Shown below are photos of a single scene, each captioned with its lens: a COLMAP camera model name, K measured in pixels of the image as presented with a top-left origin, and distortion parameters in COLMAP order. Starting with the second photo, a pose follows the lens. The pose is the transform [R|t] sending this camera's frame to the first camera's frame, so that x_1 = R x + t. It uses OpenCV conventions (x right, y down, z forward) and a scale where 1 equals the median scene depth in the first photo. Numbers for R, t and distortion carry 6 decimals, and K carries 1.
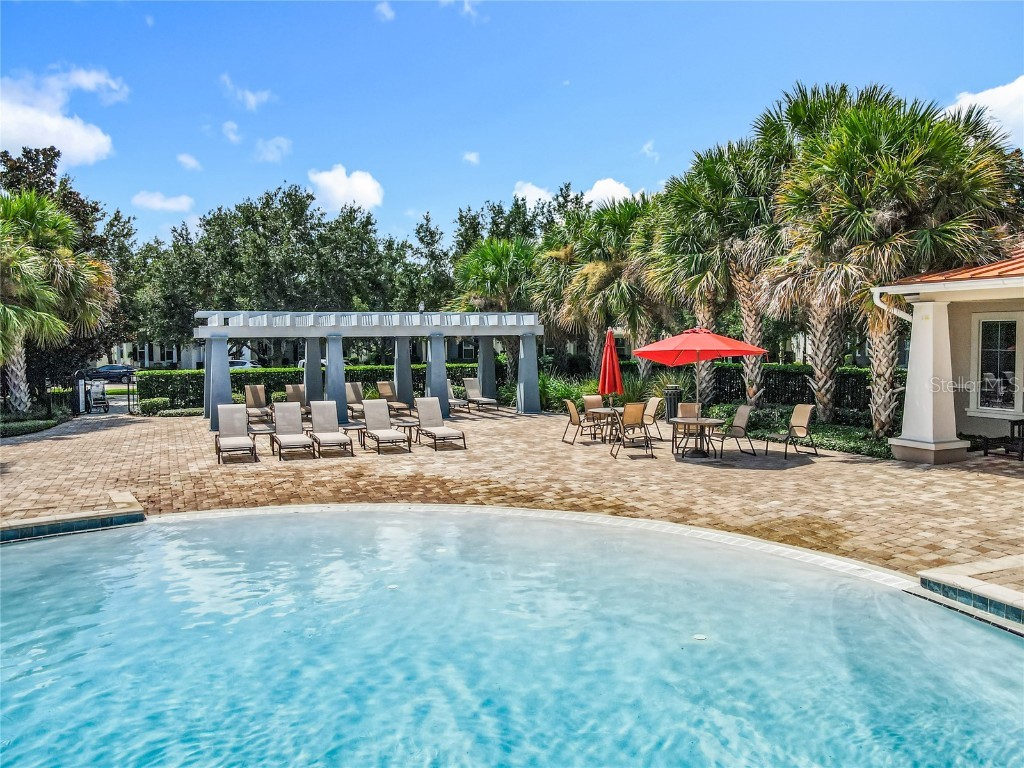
lens RADIAL K [[729.5, 0, 512.0], [0, 729.5, 384.0], [0, 0, 1]] dist [0.002450, 0.007378]
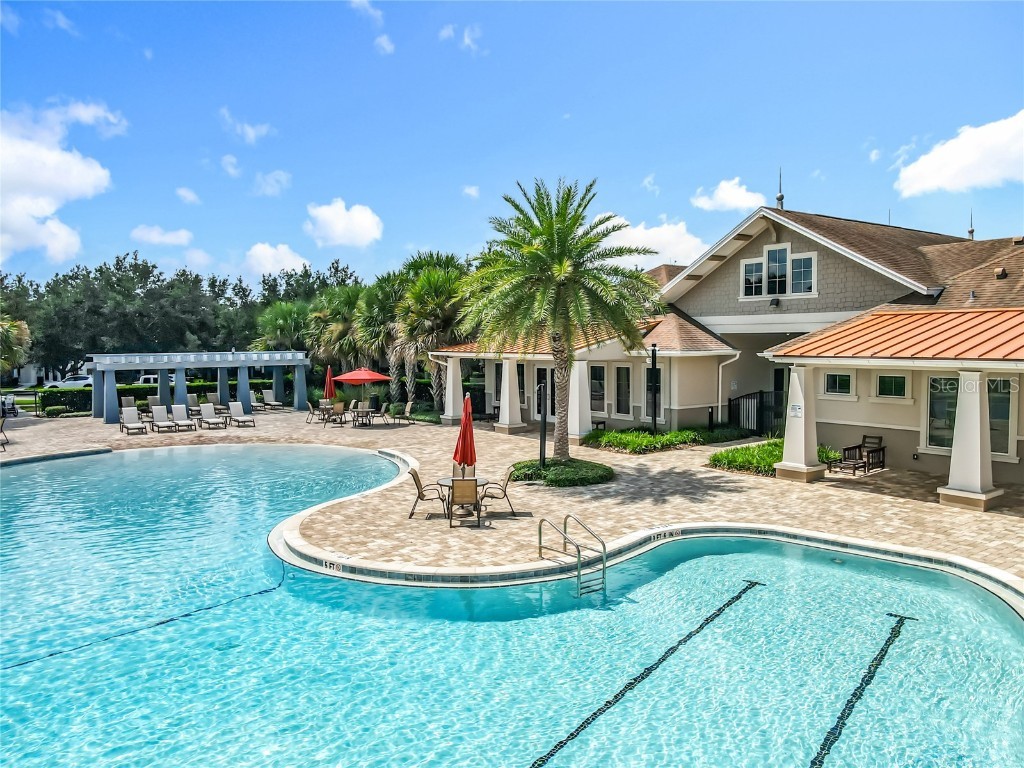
lens RADIAL K [[729.5, 0, 512.0], [0, 729.5, 384.0], [0, 0, 1]] dist [0.002450, 0.007378]
pose [[0.975937, -0.016311, 0.217443, 0.137038], [0.017076, 0.999853, -0.001642, -0.010427], [-0.217384, 0.005316, 0.976072, -0.796212]]
